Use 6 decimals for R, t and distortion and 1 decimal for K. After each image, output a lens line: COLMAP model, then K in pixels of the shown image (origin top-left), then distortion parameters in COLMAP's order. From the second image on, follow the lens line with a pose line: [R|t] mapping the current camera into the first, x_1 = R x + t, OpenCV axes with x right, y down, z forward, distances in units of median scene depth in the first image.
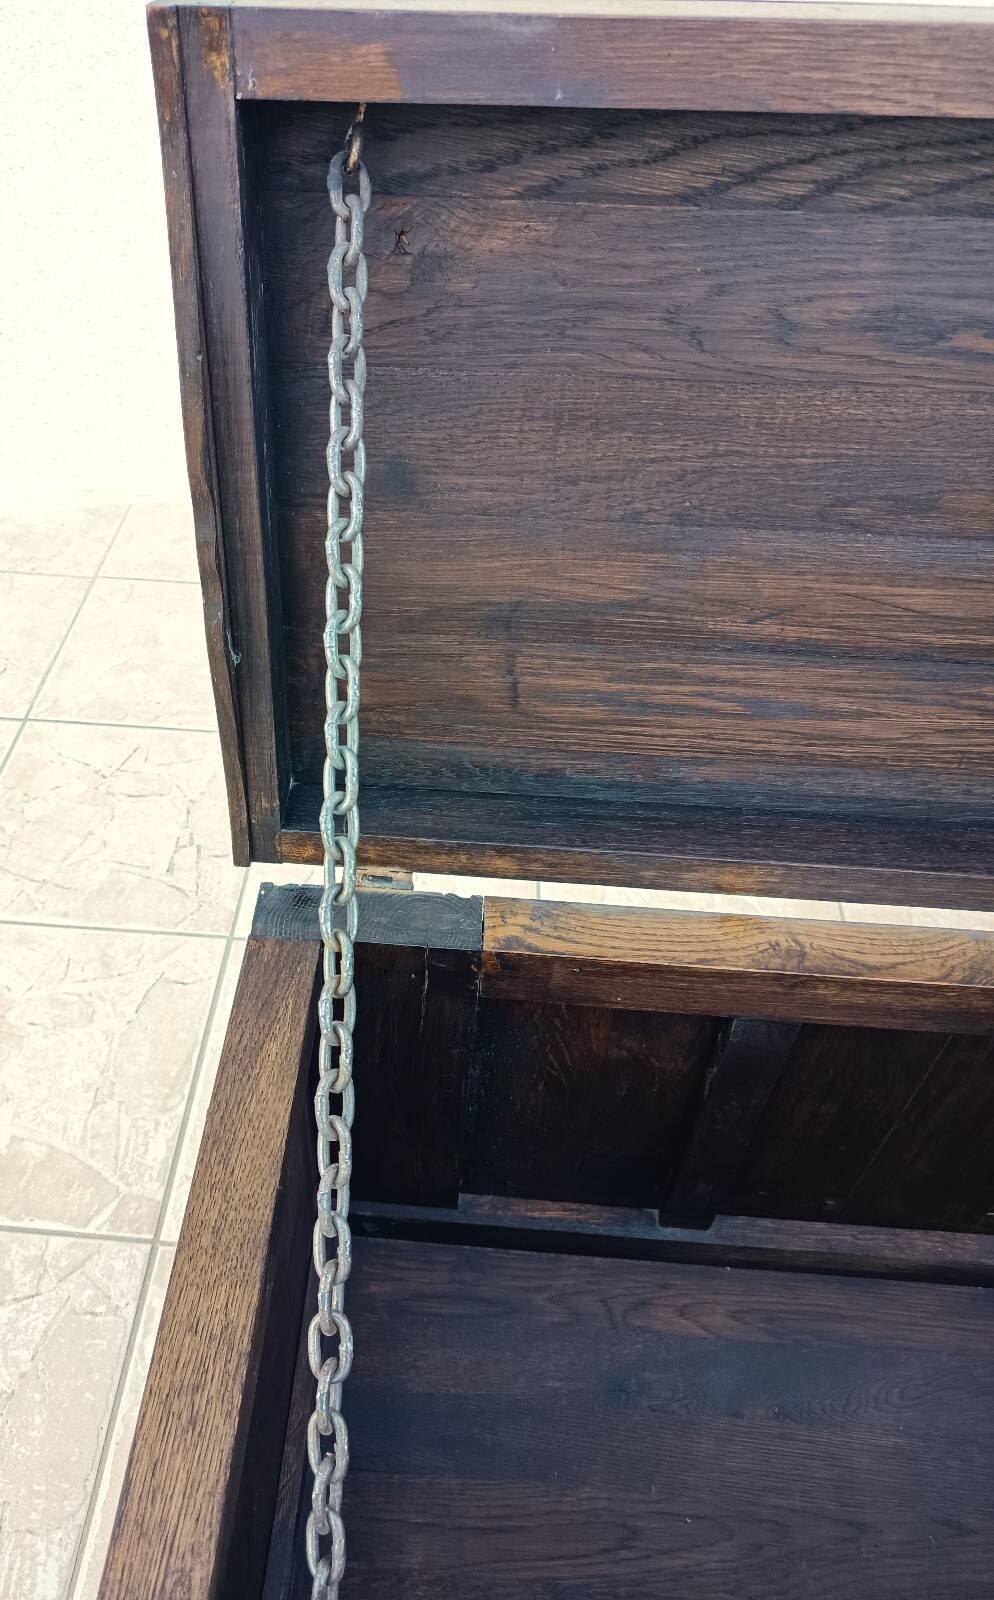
lens RADIAL K [[1109.9, 0, 434.6], [0, 1109.9, 792.4], [0, 0, 1]] dist [0.012506, -0.017675]
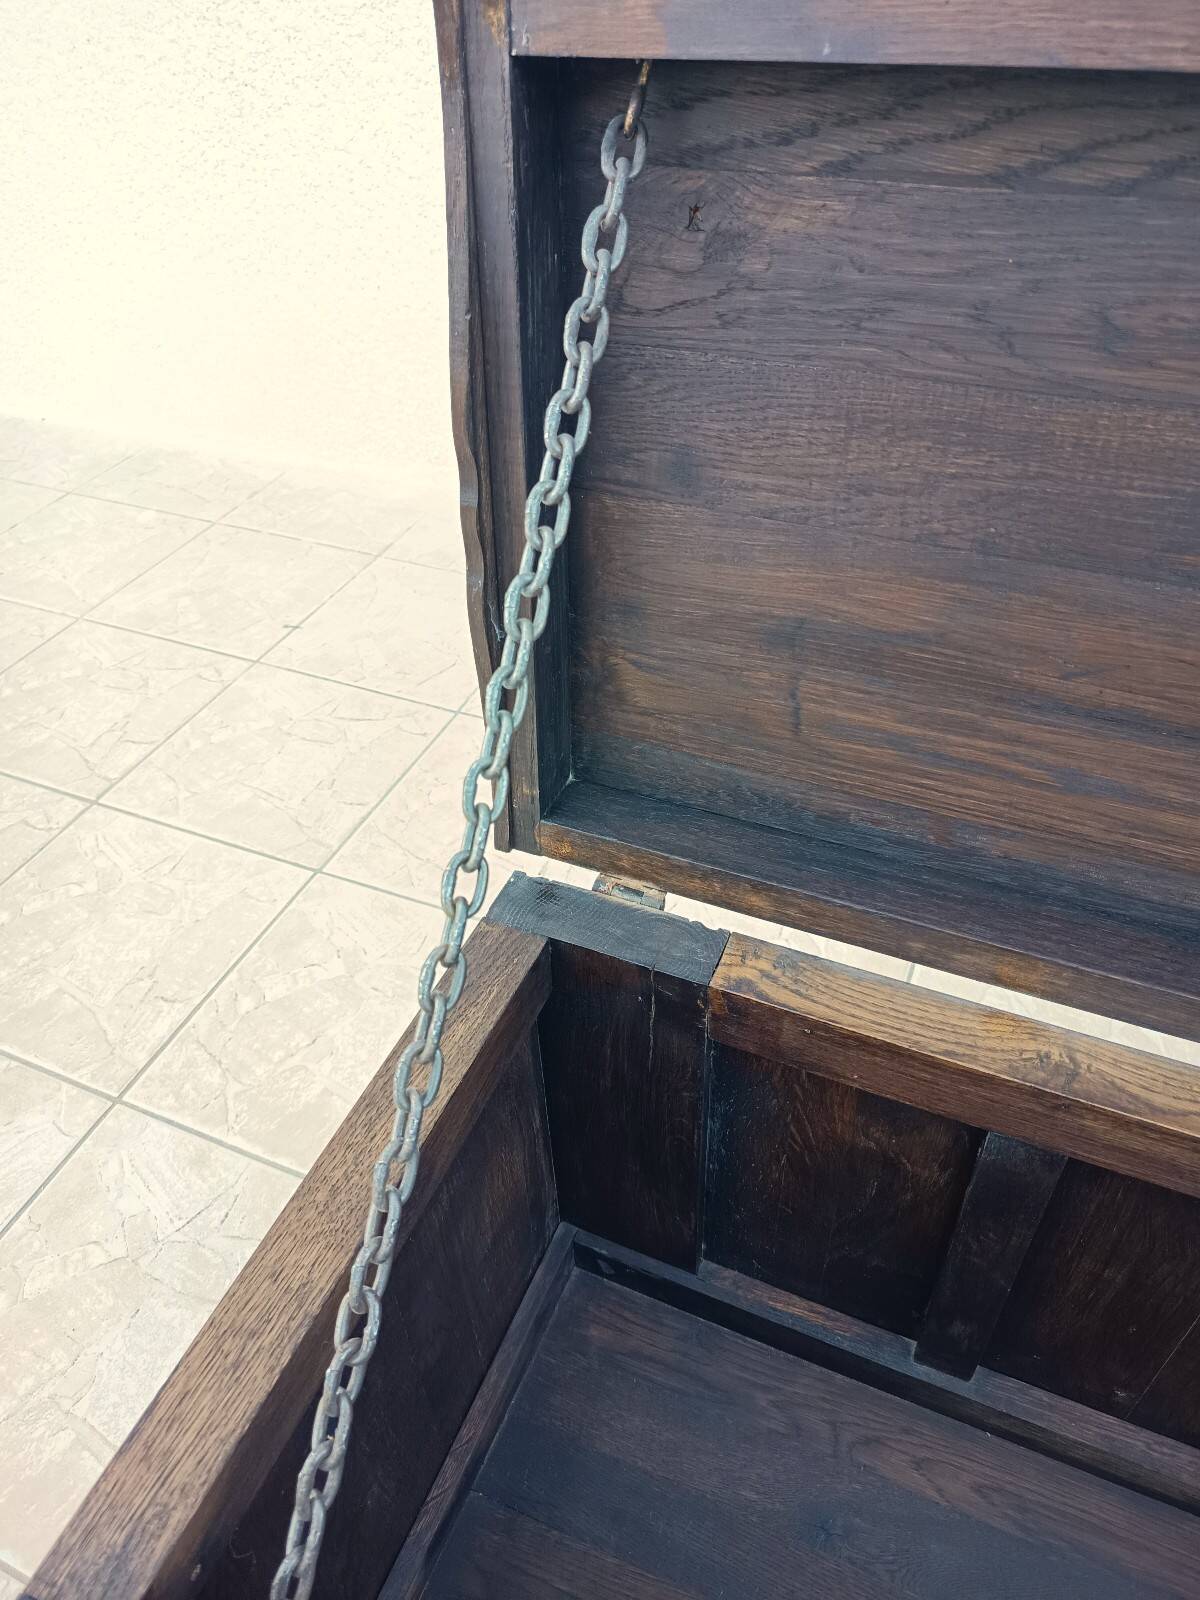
lens RADIAL K [[1122.0, 0, 611.5], [0, 1122.0, 786.1], [0, 0, 1]] dist [0.003135, -0.004600]
pose [[0.947706, 0.176037, -0.266202, 0.204647], [-0.190765, 0.981168, -0.030307, 0.025177], [0.255854, 0.079504, 0.963441, 0.070806]]
